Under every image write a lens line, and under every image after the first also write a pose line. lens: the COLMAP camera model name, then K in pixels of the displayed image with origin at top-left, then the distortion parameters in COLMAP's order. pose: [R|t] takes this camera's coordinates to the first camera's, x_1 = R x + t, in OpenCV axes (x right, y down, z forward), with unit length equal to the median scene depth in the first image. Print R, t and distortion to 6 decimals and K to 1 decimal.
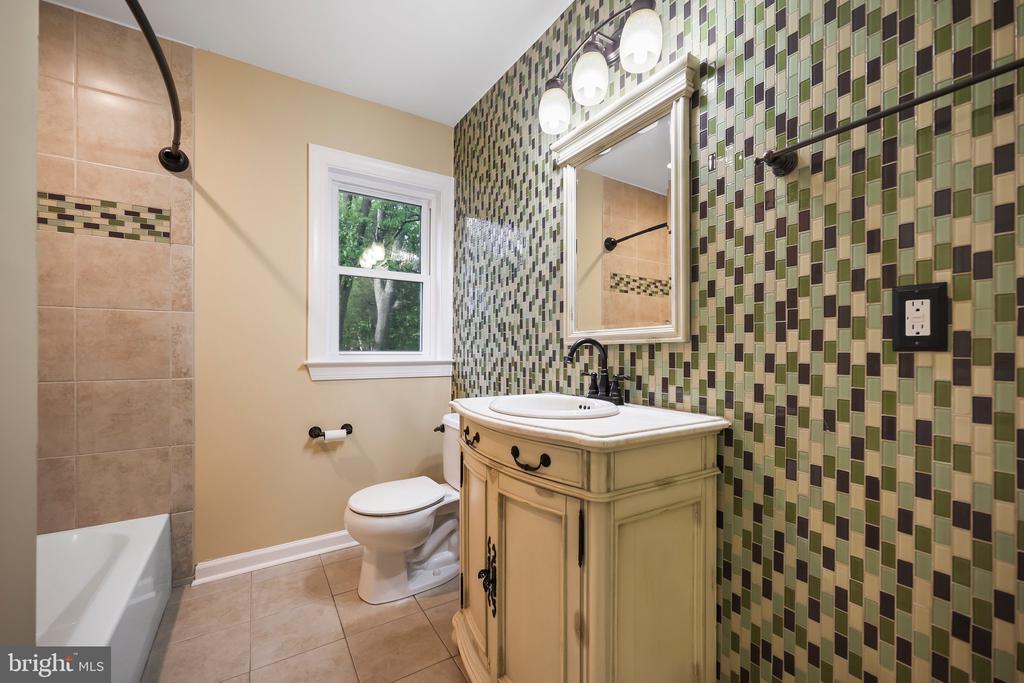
lens RADIAL K [[414.1, 0, 509.5], [0, 414.1, 346.5], [0, 0, 1]] dist [0.000521, -0.000605]
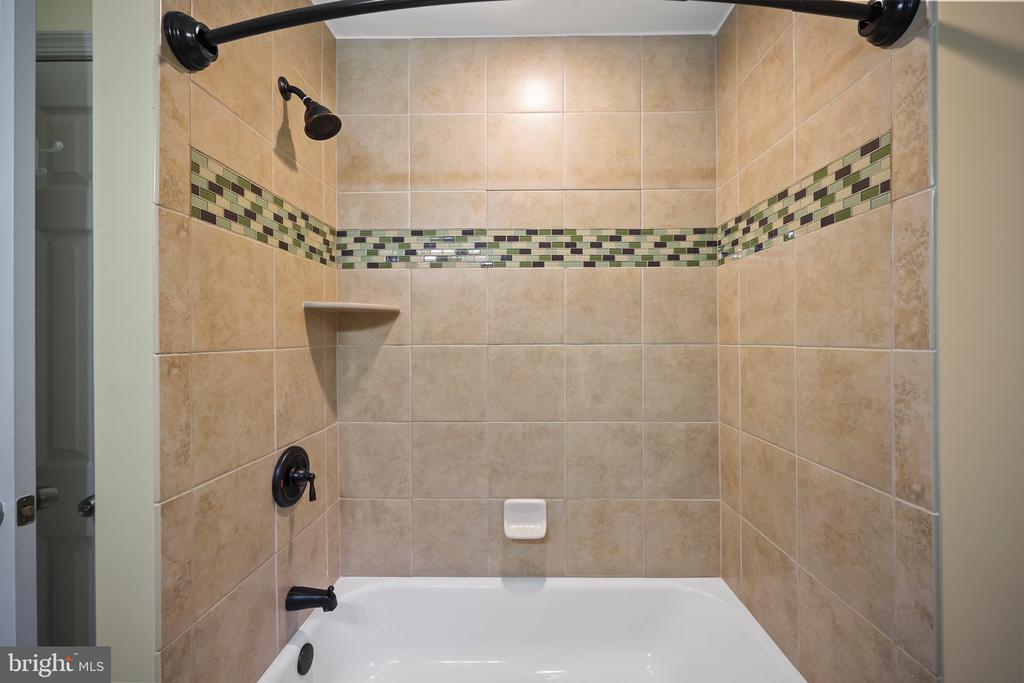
lens RADIAL K [[414.1, 0, 515.5], [0, 414.1, 338.7], [0, 0, 1]] dist [0.000521, -0.000605]
pose [[-0.543357, -0.003639, -0.839494, -0.211077], [0.001216, 0.999986, -0.005122, -0.097190], [0.839501, -0.003804, -0.543346, 0.919520]]
